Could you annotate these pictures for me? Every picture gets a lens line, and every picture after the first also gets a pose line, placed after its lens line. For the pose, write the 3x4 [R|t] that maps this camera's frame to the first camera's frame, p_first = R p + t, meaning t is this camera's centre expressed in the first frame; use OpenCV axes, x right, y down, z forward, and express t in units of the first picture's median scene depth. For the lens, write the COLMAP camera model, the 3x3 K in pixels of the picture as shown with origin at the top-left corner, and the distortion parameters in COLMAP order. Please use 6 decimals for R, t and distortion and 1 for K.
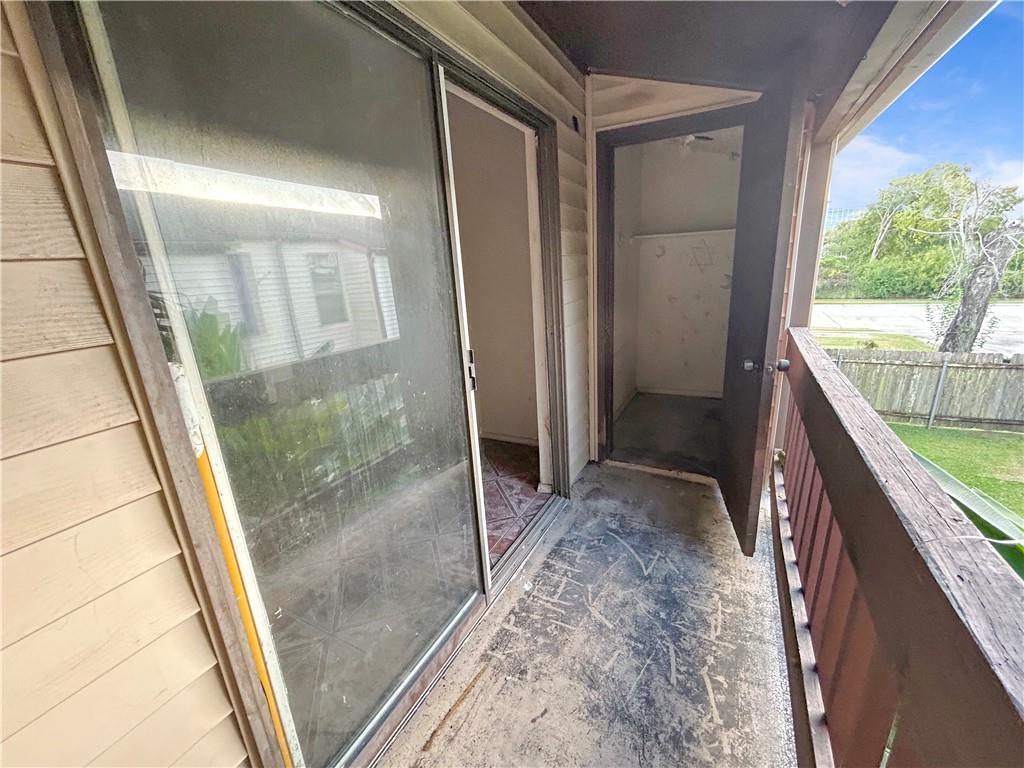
lens RADIAL K [[416.6, 0, 511.2], [0, 416.6, 382.7], [0, 0, 1]] dist [0.000356, 0.000997]
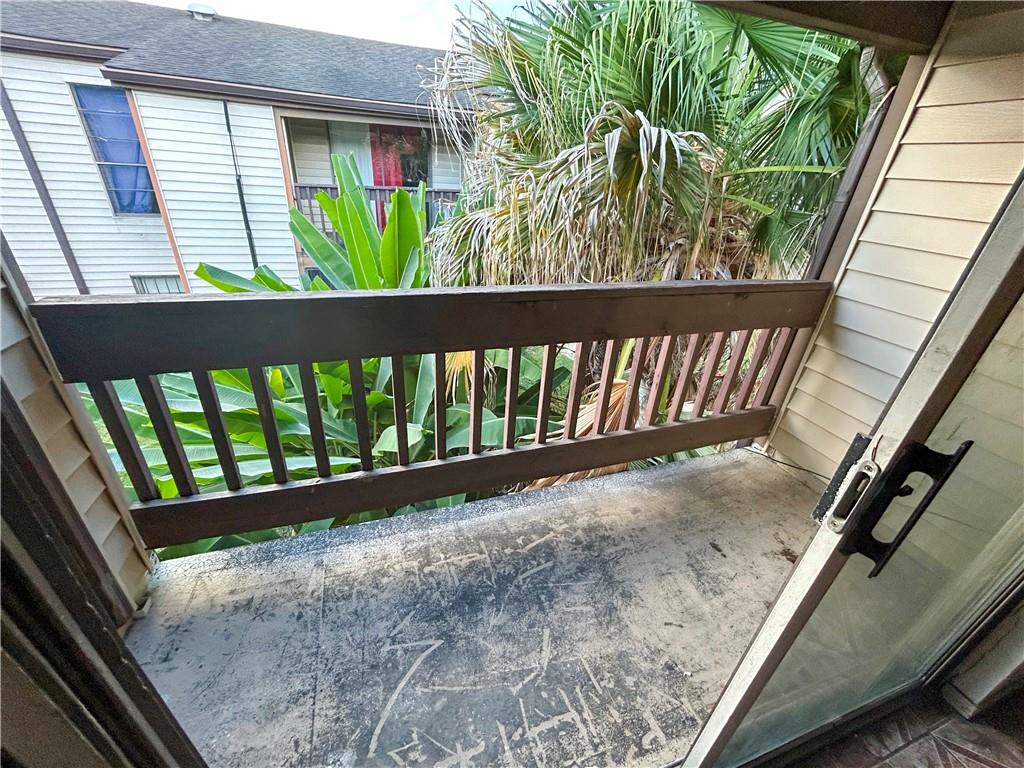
lens RADIAL K [[416.6, 0, 511.2], [0, 416.6, 382.7], [0, 0, 1]] dist [0.000356, 0.000997]
pose [[-0.733204, -0.303025, 0.608759, -0.078112], [0.166090, 0.788306, 0.592442, -0.356791], [-0.659413, 0.535490, -0.527660, 1.302259]]
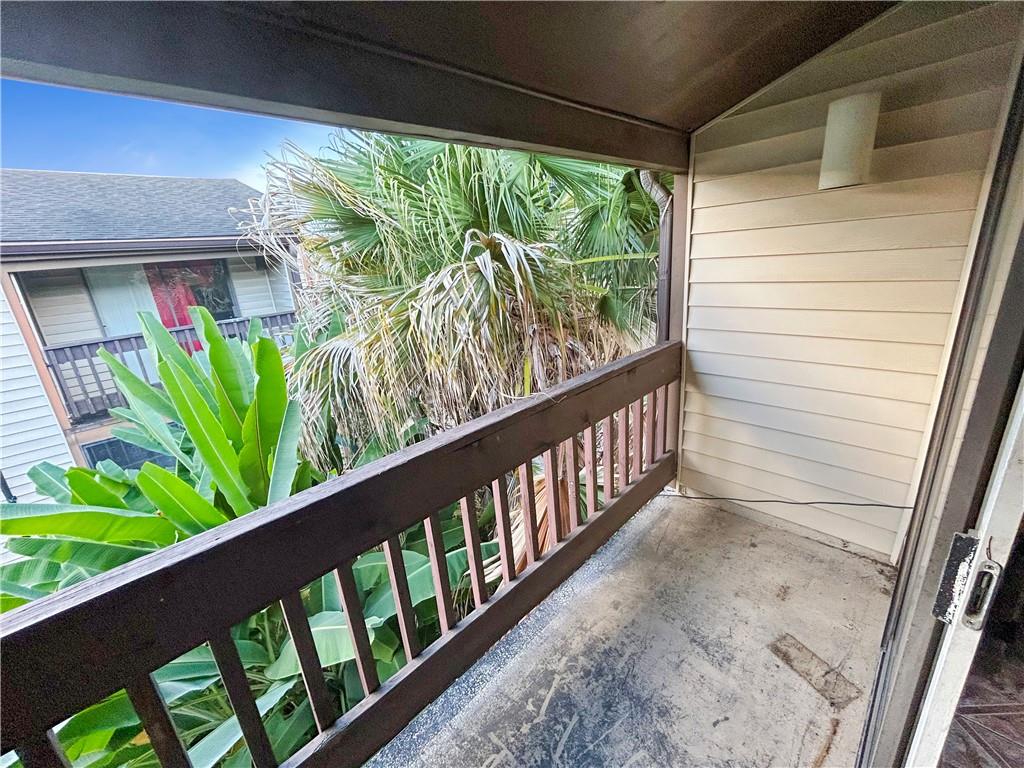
lens RADIAL K [[416.6, 0, 511.2], [0, 416.6, 382.7], [0, 0, 1]] dist [0.000356, 0.000997]
pose [[-0.944558, 0.040140, 0.325881, 0.161630], [0.211950, 0.832560, 0.511782, -0.466803], [-0.250772, 0.552478, -0.794910, 1.281230]]
